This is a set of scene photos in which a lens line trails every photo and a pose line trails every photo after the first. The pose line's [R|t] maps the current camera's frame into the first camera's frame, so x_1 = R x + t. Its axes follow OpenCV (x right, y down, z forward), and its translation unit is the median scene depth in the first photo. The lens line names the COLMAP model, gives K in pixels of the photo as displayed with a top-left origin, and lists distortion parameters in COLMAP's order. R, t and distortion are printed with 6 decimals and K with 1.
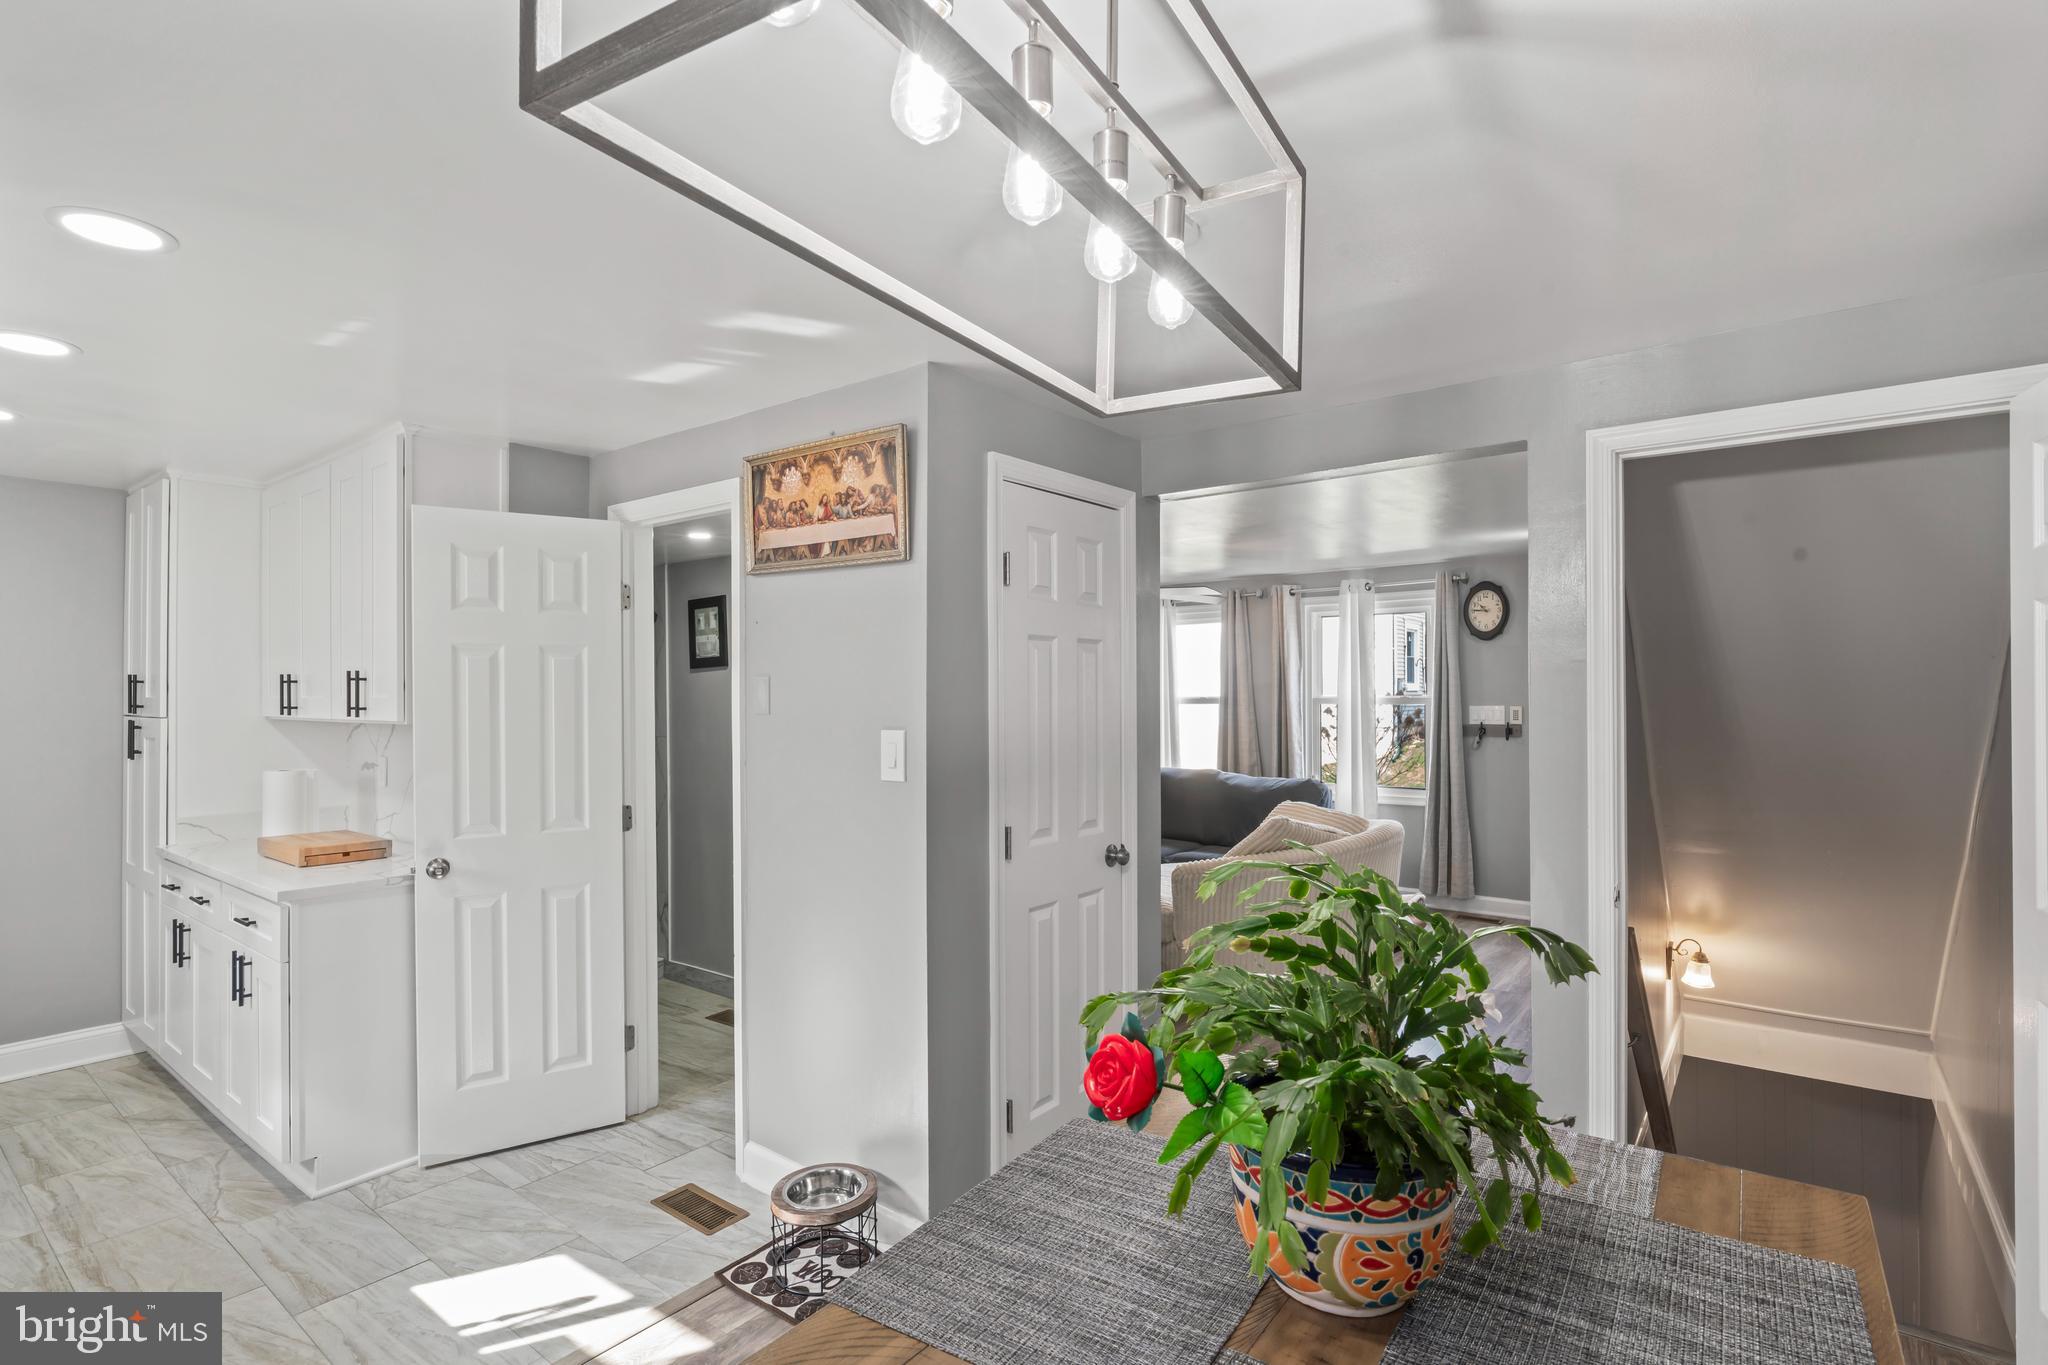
lens RADIAL K [[1019.9, 0, 1021.2], [0, 1019.9, 692.5], [0, 0, 1]] dist [-0.003611, -0.000975]
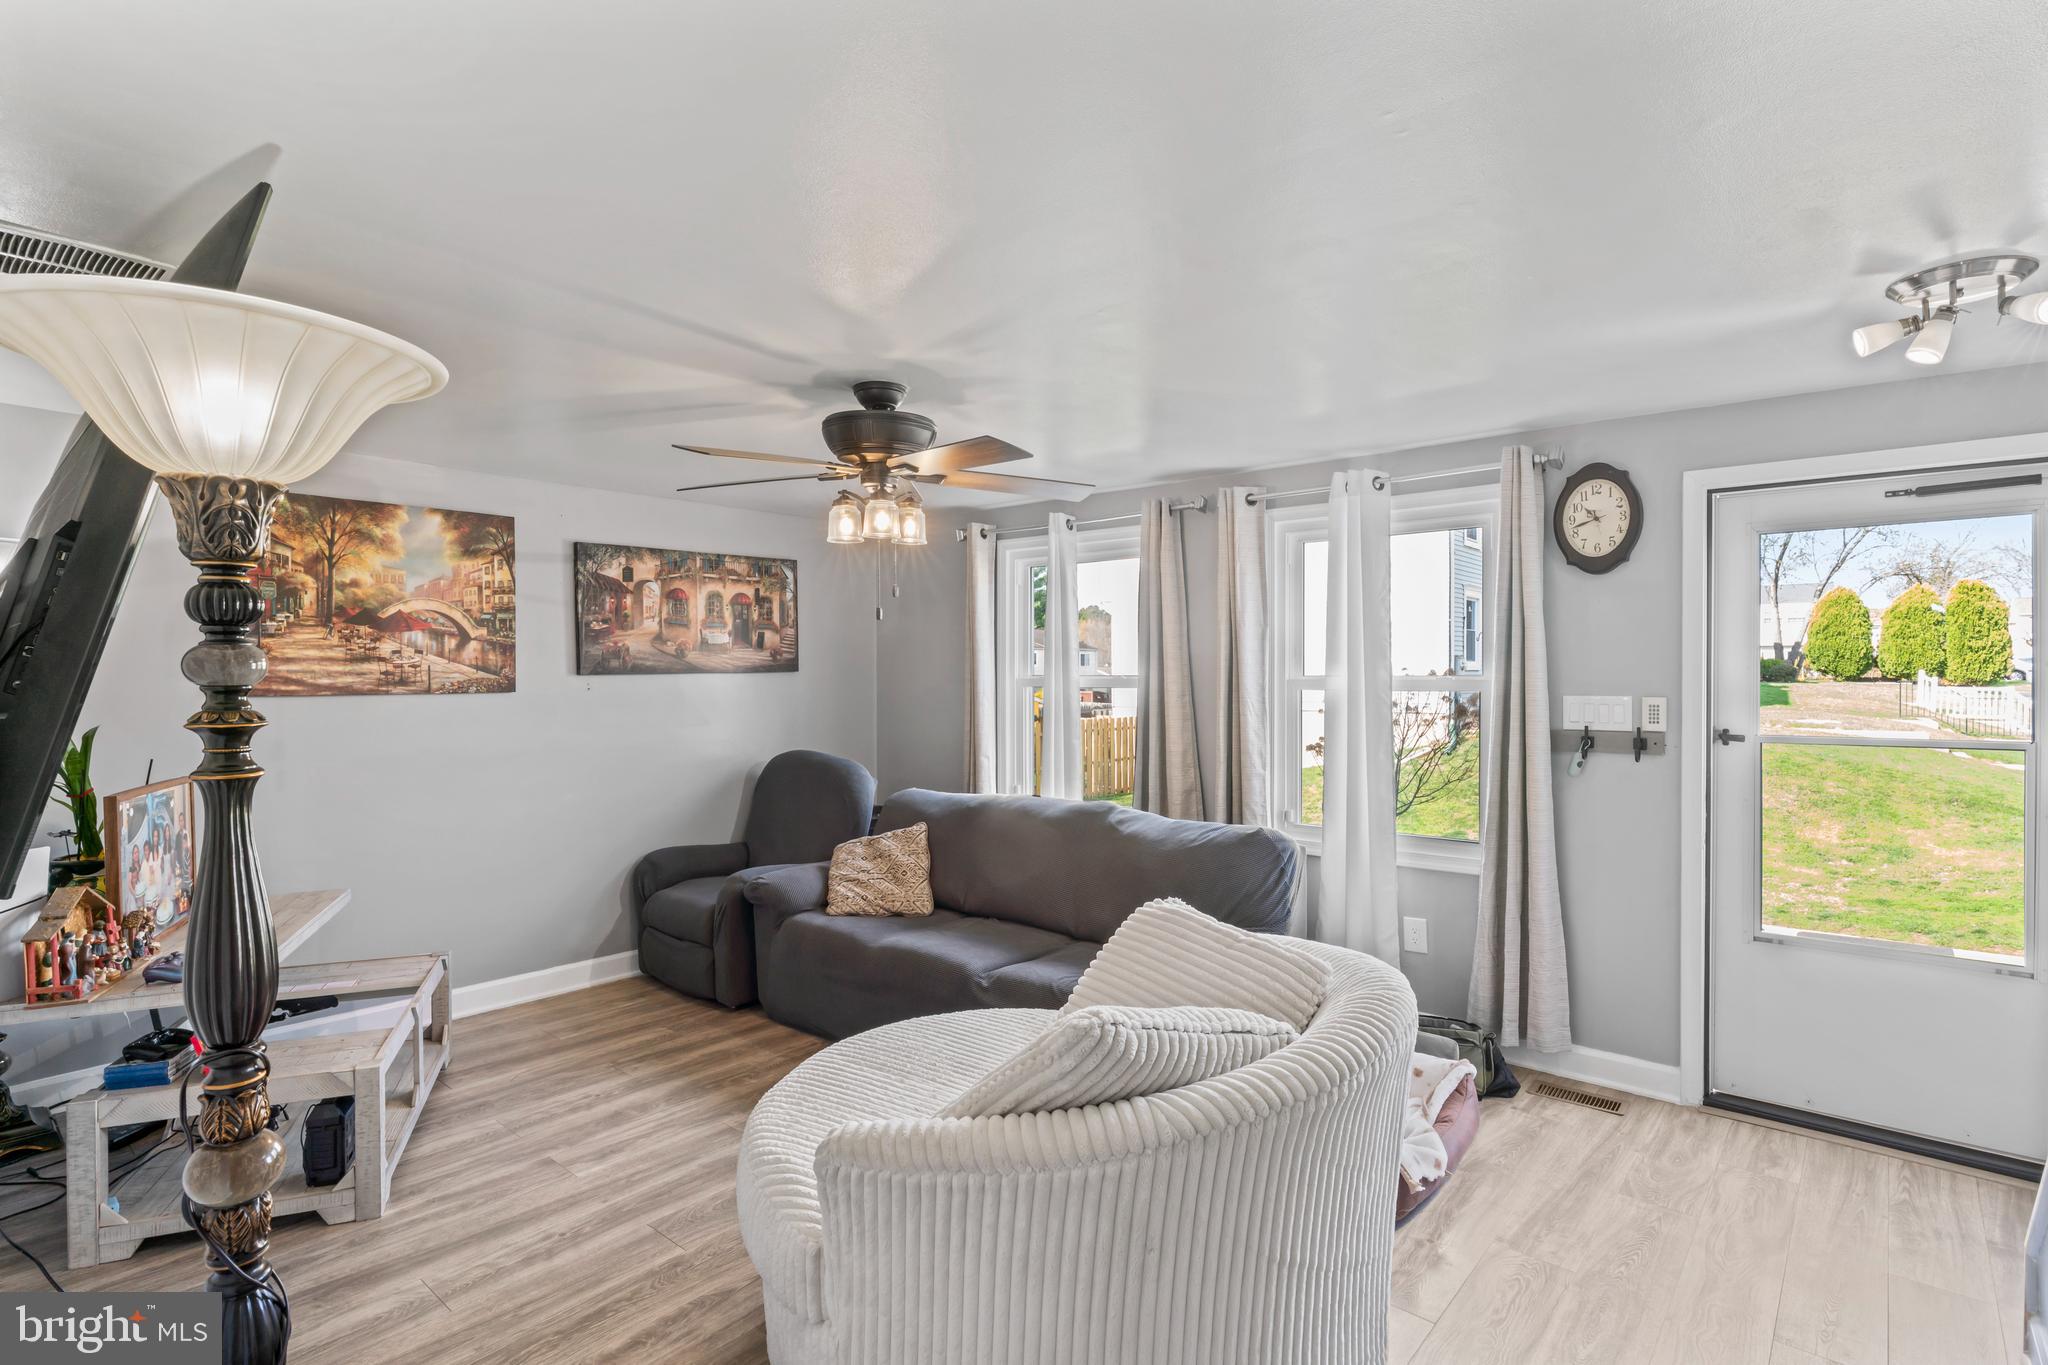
lens RADIAL K [[1019.9, 0, 1015.2], [0, 1019.9, 681.4], [0, 0, 1]] dist [-0.003611, -0.000975]
pose [[0.998323, 0.002470, -0.057839, 0.176454], [-0.001885, 0.999946, 0.010176, 0.000766], [0.057861, -0.010050, 0.998274, 0.433276]]
